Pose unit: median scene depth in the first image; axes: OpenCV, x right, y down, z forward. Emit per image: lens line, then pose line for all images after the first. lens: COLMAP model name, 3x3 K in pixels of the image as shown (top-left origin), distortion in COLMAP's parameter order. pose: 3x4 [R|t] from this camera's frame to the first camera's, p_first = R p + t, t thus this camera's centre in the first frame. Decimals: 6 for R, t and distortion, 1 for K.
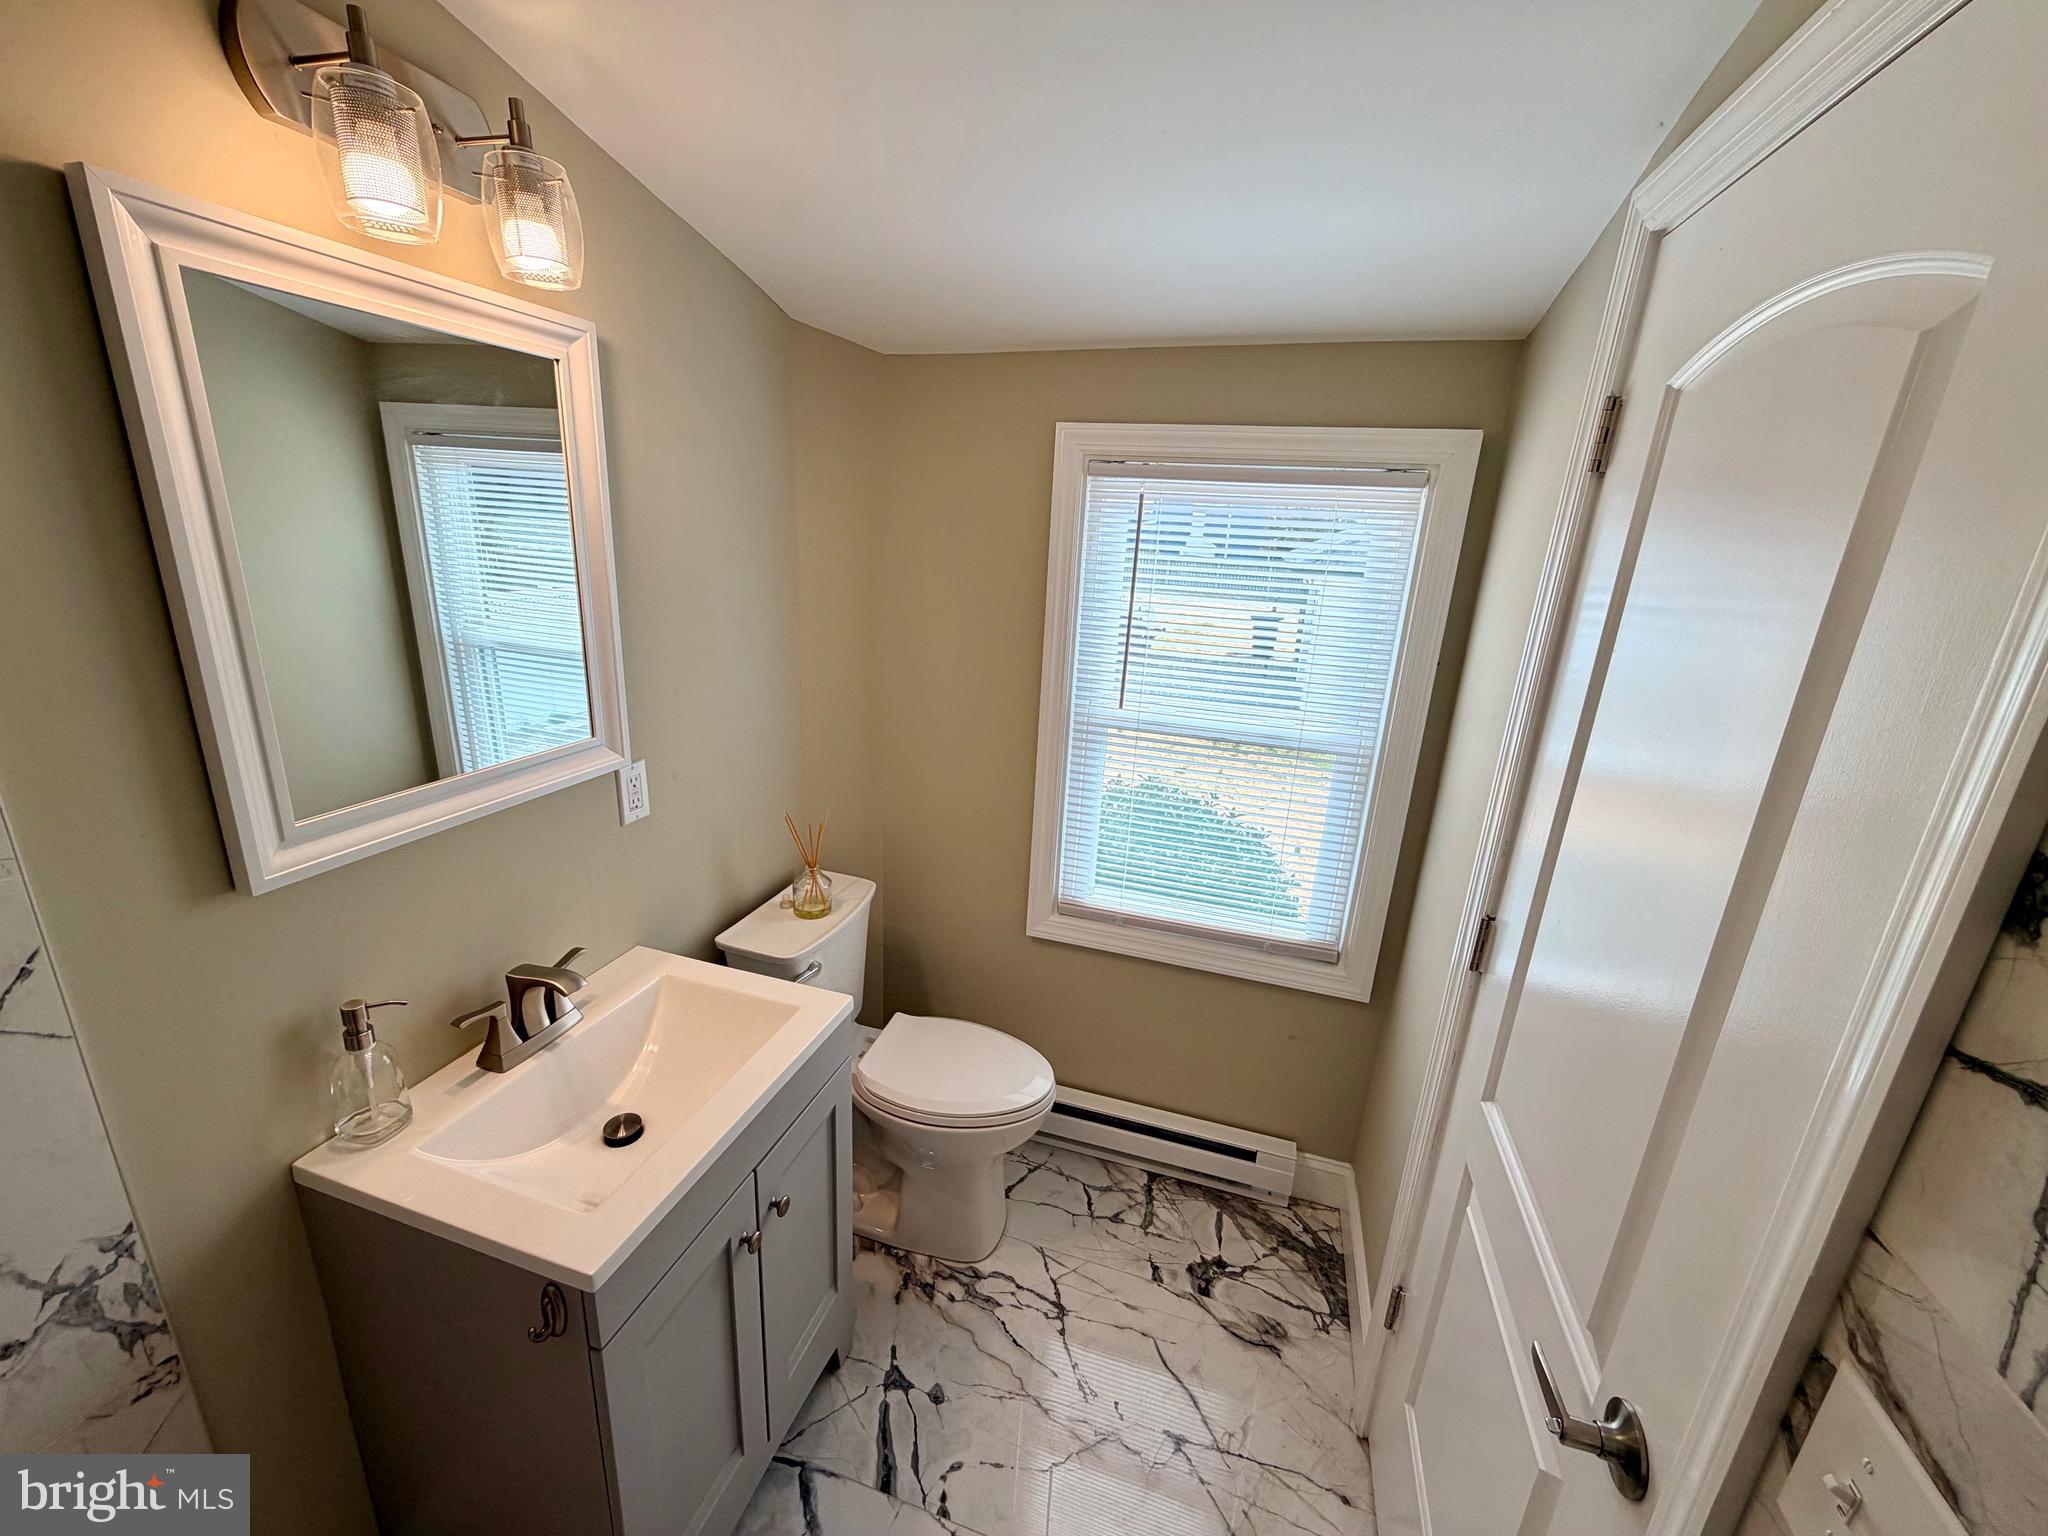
lens RADIAL K [[820.4, 0, 1019.2], [0, 820.4, 769.6], [0, 0, 1]] dist [0.008946, -0.000218]
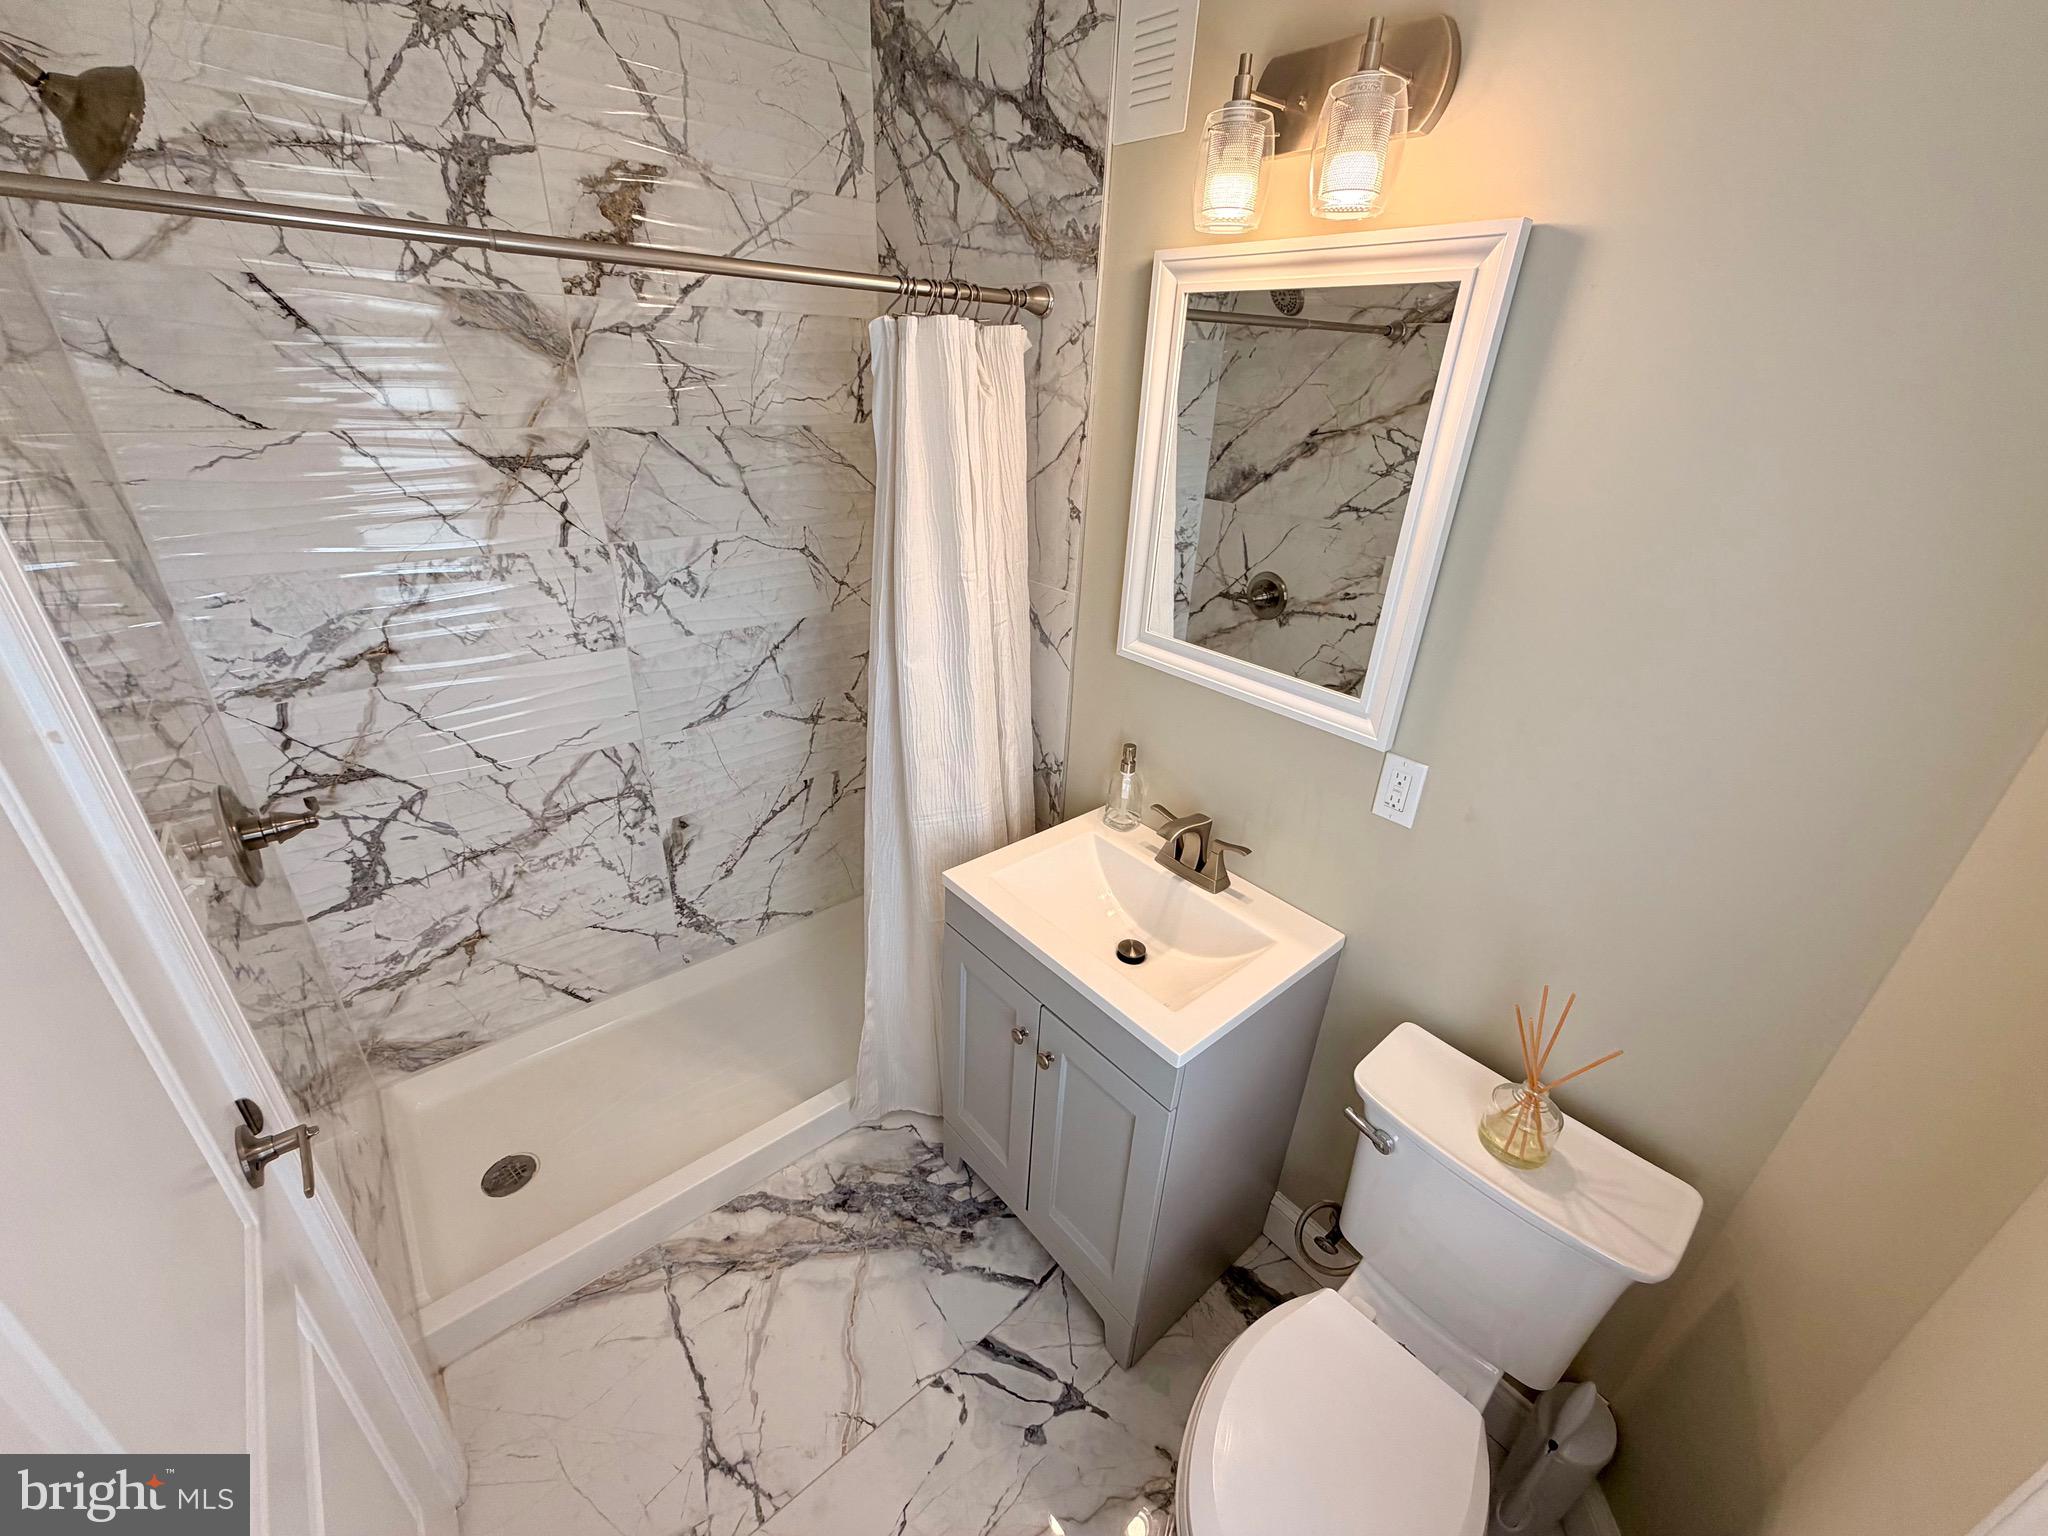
lens RADIAL K [[820.4, 0, 1019.2], [0, 820.4, 769.6], [0, 0, 1]] dist [0.008946, -0.000218]
pose [[-0.538601, 0.308865, -0.783907, 0.437971], [-0.305624, 0.795403, 0.523381, -0.333871], [0.785177, 0.521475, -0.334009, 0.990898]]
